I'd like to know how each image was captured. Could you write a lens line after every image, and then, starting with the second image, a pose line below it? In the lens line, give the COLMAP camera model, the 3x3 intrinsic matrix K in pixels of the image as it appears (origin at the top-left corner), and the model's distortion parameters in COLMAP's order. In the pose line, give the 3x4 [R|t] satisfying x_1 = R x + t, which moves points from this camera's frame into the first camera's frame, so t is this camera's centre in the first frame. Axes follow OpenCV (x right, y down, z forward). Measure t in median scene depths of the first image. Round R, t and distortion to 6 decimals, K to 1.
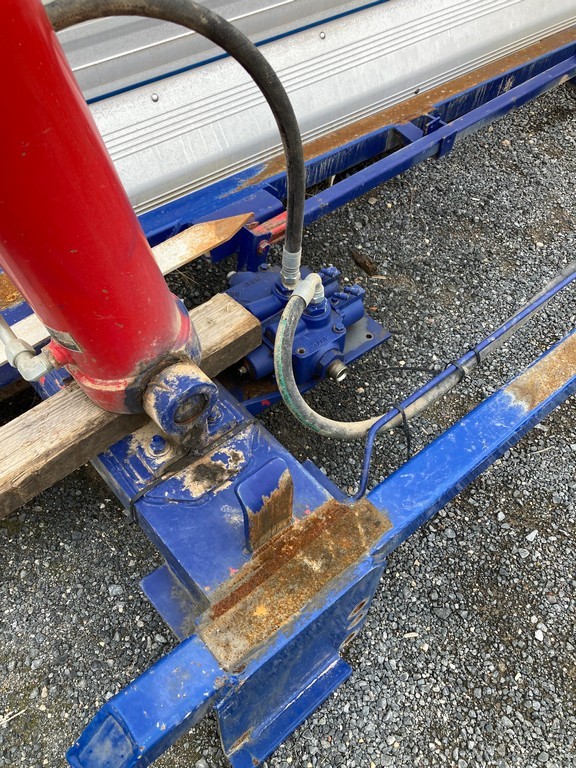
lens RADIAL K [[635.2, 0, 285.6], [0, 635.2, 382.6], [0, 0, 1]] dist [0.010086, 0.015730]
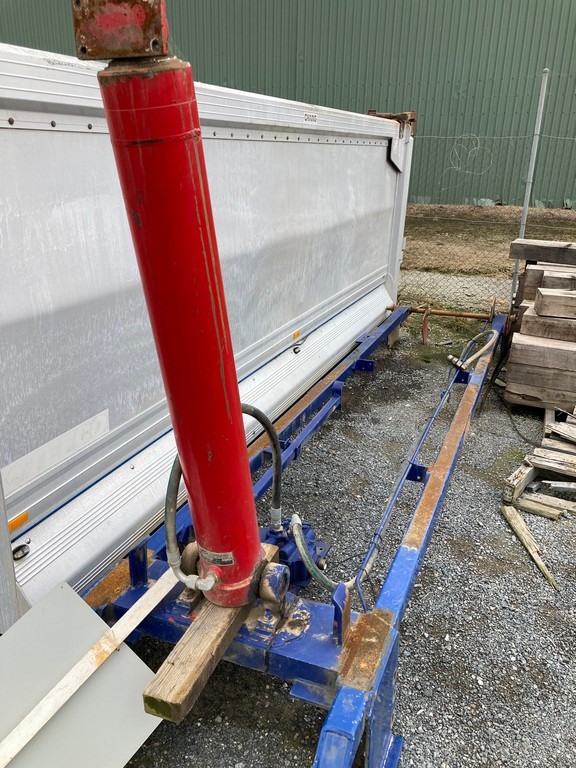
lens RADIAL K [[635.2, 0, 288.6], [0, 635.2, 383.8], [0, 0, 1]] dist [0.010086, 0.015730]
pose [[0.889020, -0.189283, 0.416911, -0.641935], [0.375457, 0.822522, -0.427188, 0.290278], [-0.262059, 0.536311, 0.802306, -0.682551]]
